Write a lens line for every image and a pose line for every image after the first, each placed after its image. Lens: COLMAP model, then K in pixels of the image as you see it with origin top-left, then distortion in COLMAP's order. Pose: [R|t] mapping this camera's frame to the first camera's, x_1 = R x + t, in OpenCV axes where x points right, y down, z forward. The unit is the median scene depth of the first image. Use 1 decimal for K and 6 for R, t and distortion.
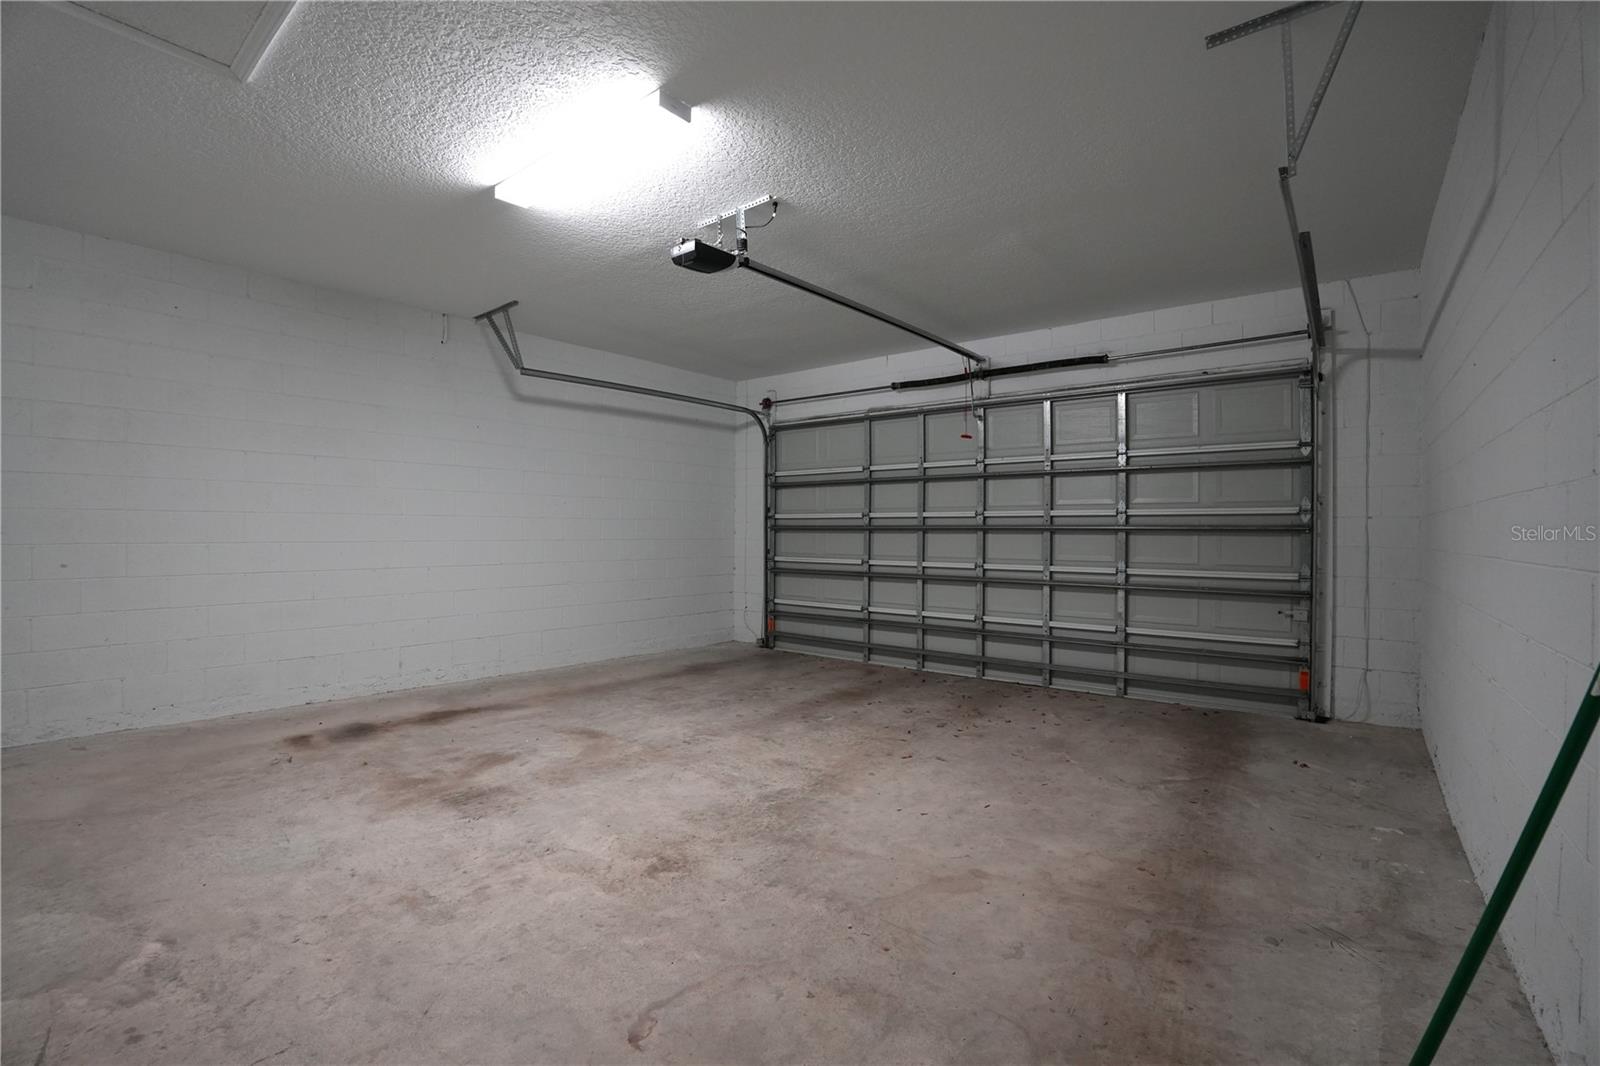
lens RADIAL K [[708.4, 0, 800.0], [0, 708.4, 533.0], [0, 0, 1]] dist [-0.061645, 0.013433]
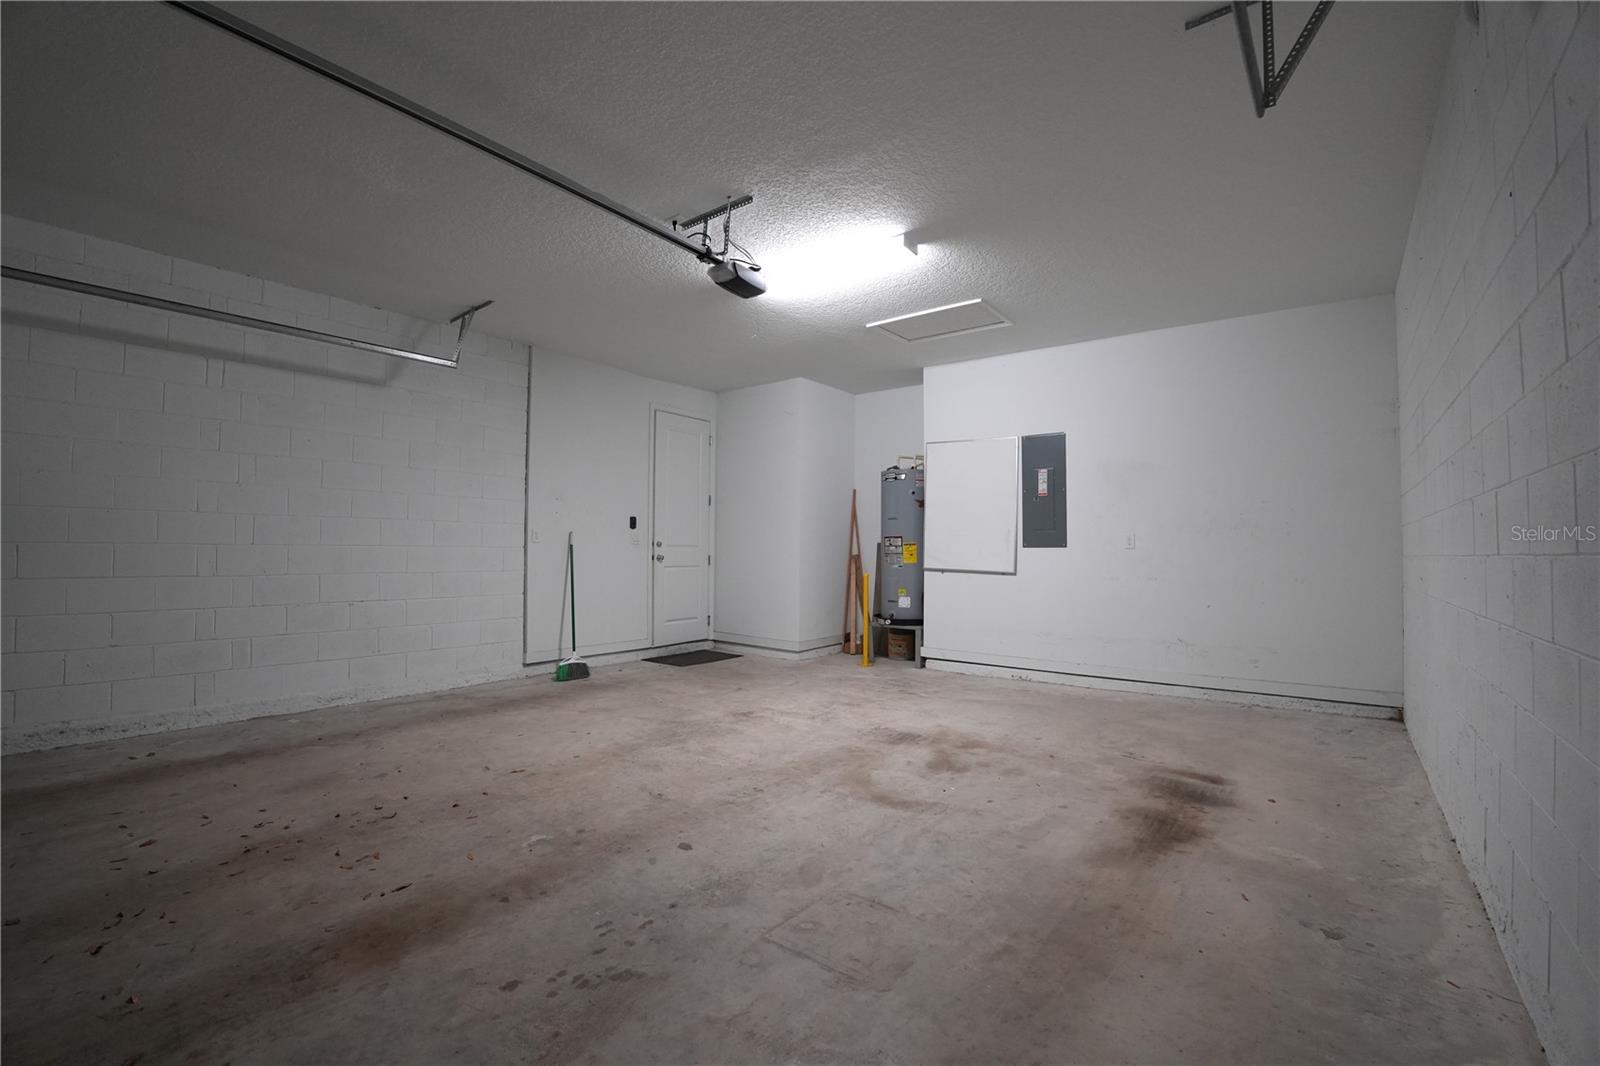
lens RADIAL K [[708.4, 0, 800.0], [0, 708.4, 533.0], [0, 0, 1]] dist [-0.061645, 0.013433]
pose [[-0.999837, -0.012178, -0.013325, -0.204751], [-0.011829, 0.999593, -0.025950, 0.020815], [0.013636, -0.025788, -0.999574, 1.918555]]
